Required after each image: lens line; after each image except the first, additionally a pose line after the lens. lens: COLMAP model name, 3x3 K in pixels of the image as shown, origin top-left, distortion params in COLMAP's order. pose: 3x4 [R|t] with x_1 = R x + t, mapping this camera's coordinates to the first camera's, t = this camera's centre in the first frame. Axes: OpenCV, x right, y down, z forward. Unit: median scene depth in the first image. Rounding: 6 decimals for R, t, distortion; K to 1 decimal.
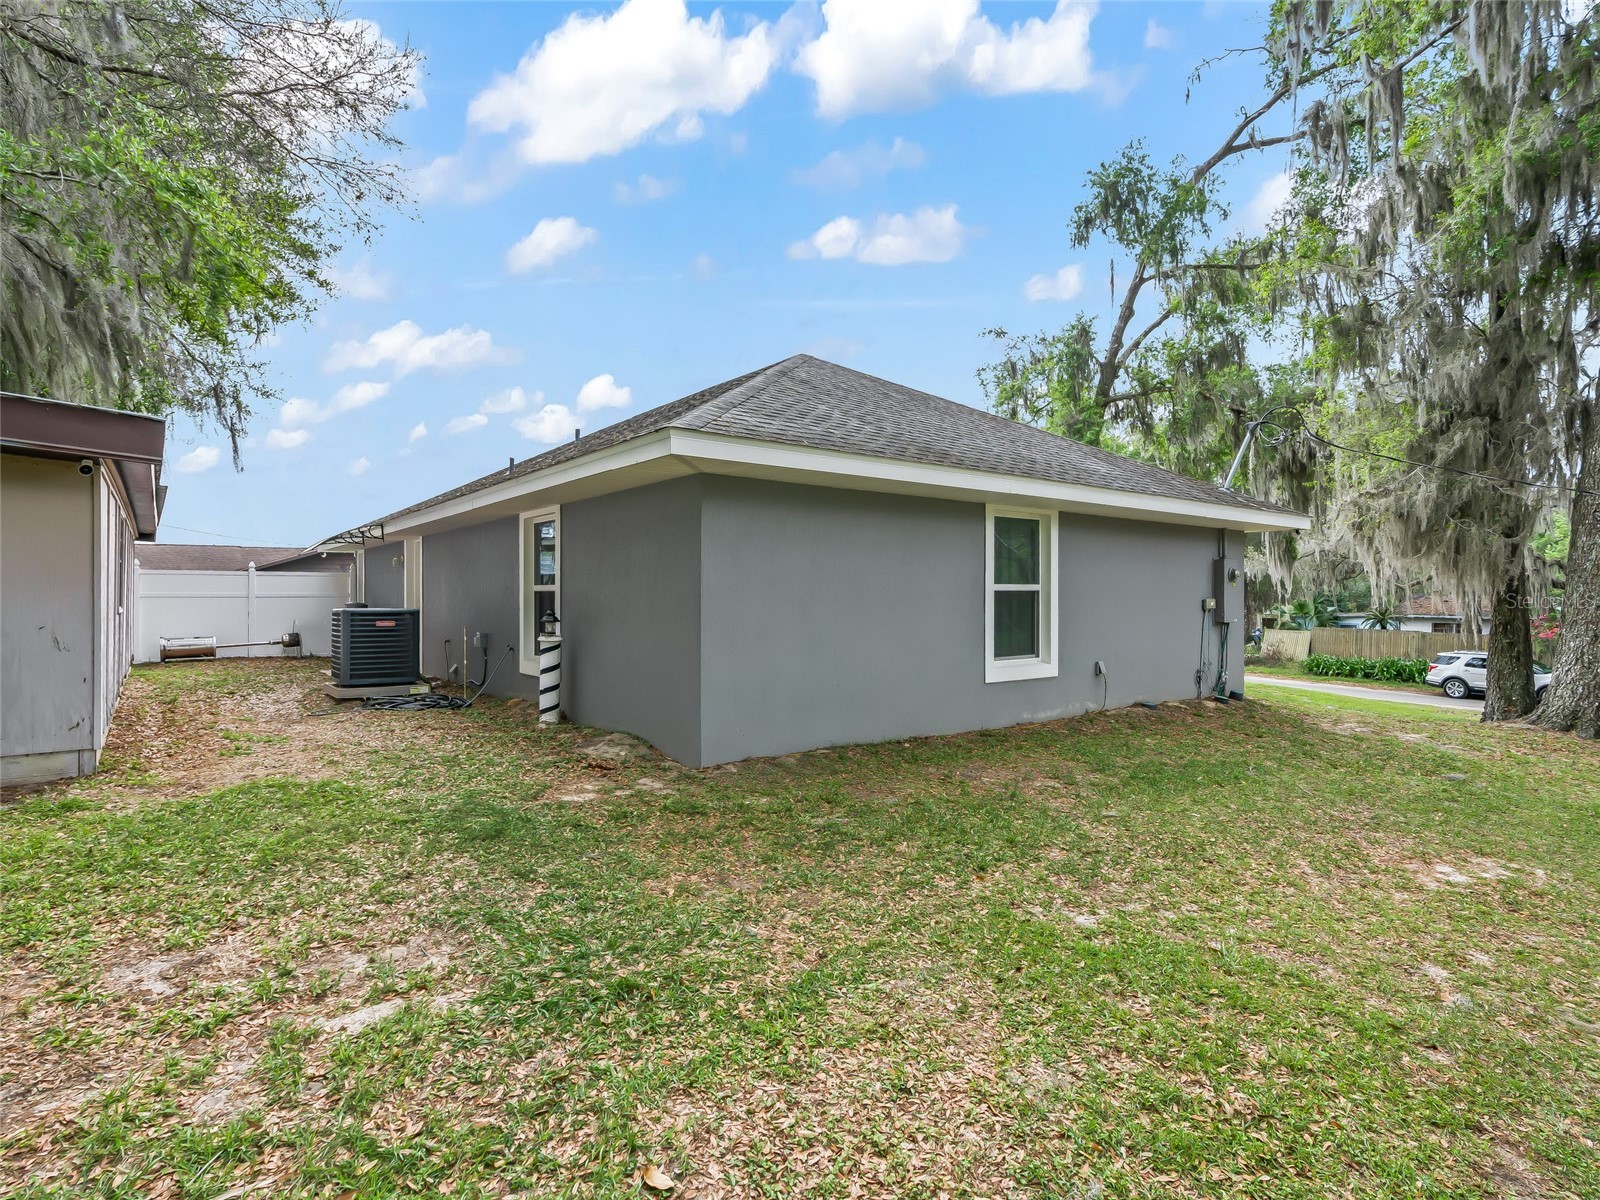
lens RADIAL K [[821.0, 0, 821.2], [0, 821.0, 590.5], [0, 0, 1]] dist [0.000913, 0.000817]
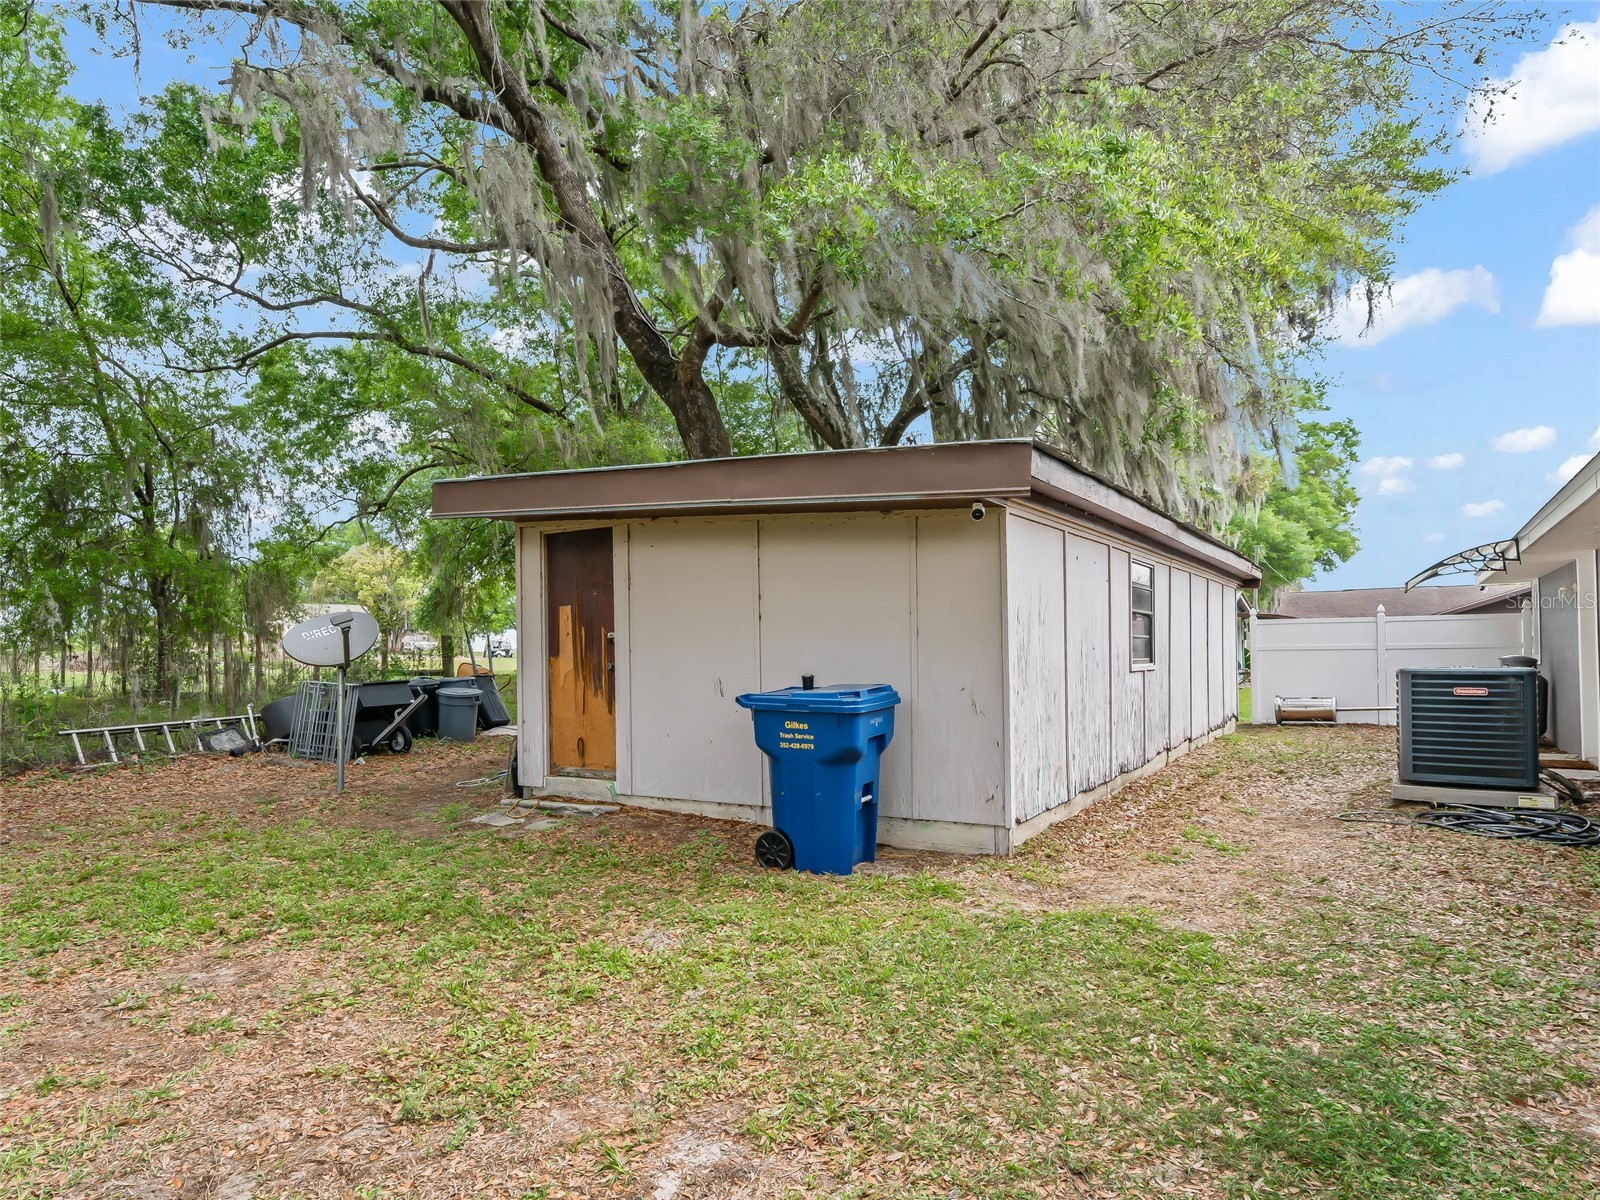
lens RADIAL K [[968.1, 0, 800.0], [0, 968.1, 648.6], [0, 0, 1]] dist [0.005723, 0.000840]
pose [[0.322104, -0.006948, -0.946679, 0.021481], [0.017187, 0.999851, -0.001491, -0.001407], [0.946548, -0.015791, 0.322176, 0.262842]]
